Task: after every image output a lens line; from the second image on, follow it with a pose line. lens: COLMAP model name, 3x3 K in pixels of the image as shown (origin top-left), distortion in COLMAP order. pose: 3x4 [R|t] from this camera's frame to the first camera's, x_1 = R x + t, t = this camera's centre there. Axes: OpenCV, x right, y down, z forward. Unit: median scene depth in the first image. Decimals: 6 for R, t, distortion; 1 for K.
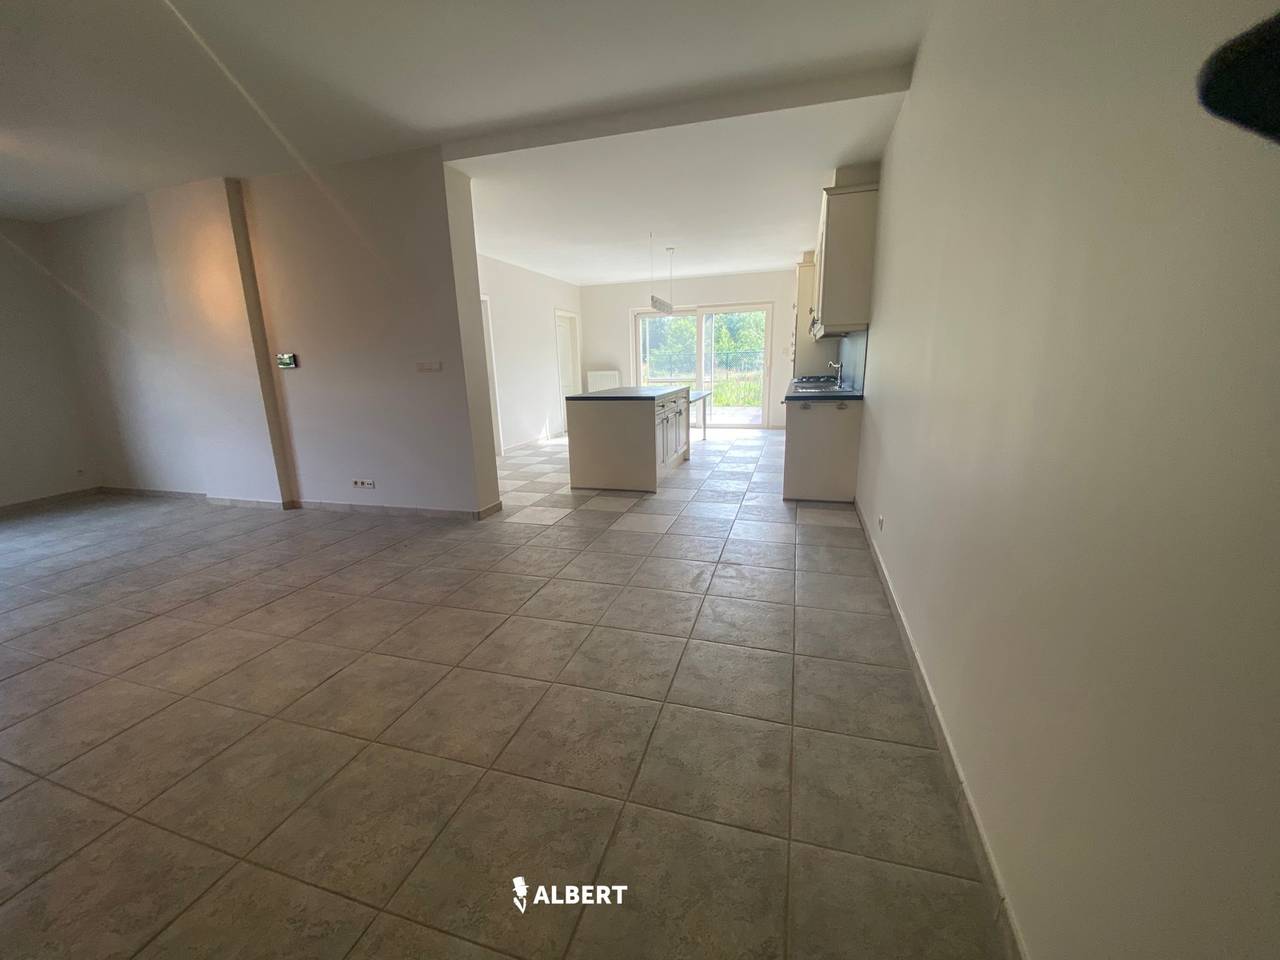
lens RADIAL K [[511.0, 0, 634.5], [0, 511.0, 477.6], [0, 0, 1]] dist [0.021077, -0.021183]
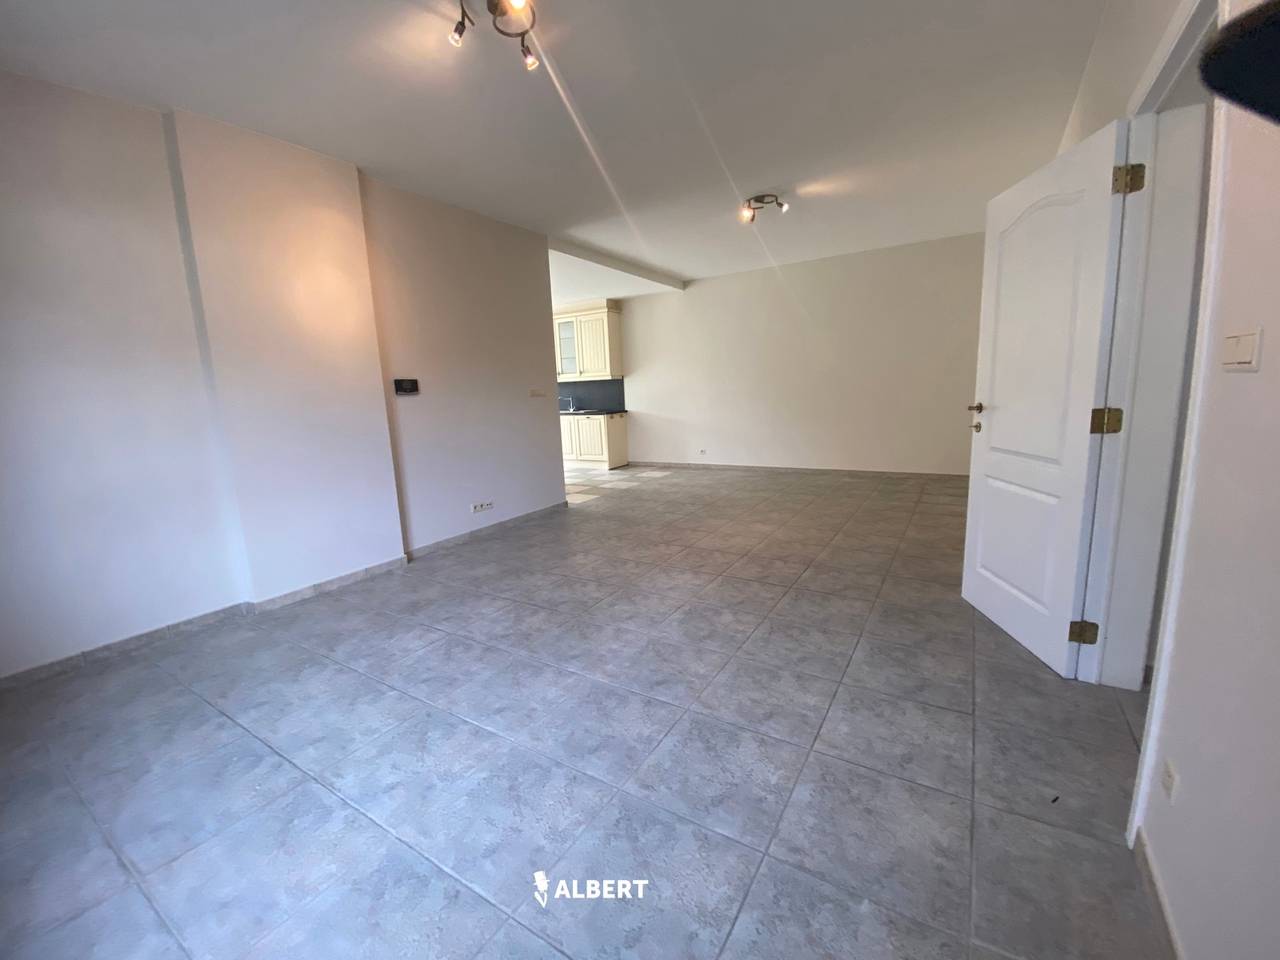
lens RADIAL K [[511.0, 0, 634.5], [0, 511.0, 477.6], [0, 0, 1]] dist [0.021077, -0.021183]
pose [[0.265910, -0.142192, 0.953453, -1.795293], [0.257501, 0.963600, 0.071890, -0.047544], [-0.928970, 0.226398, 0.292845, 0.527540]]
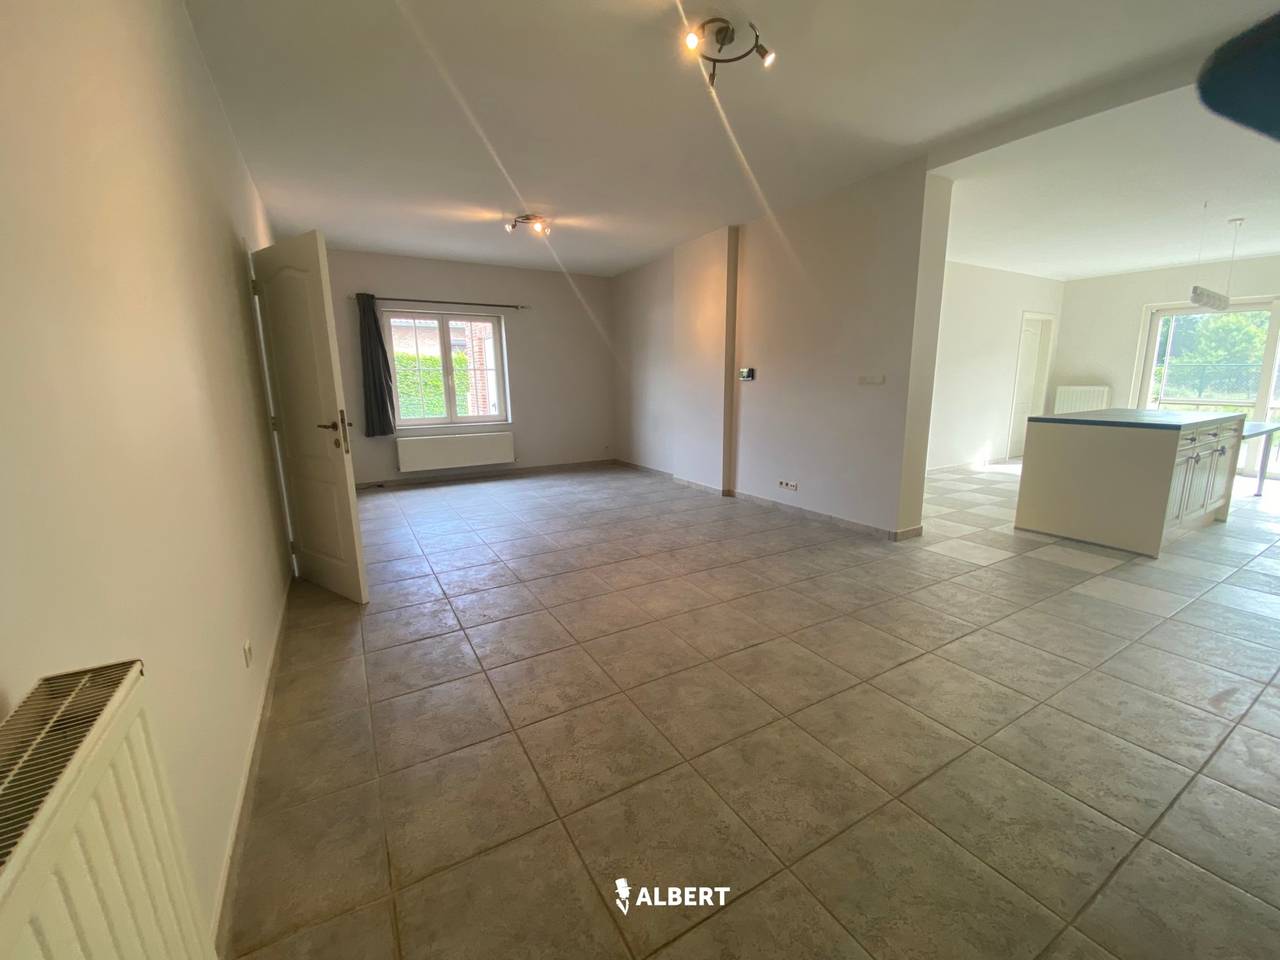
lens RADIAL K [[511.0, 0, 634.5], [0, 511.0, 477.6], [0, 0, 1]] dist [0.021077, -0.021183]
pose [[0.725636, 0.142417, -0.673179, -0.035972], [-0.155728, 0.986951, 0.040934, 0.003579], [0.670225, 0.075130, 0.738346, -0.042389]]
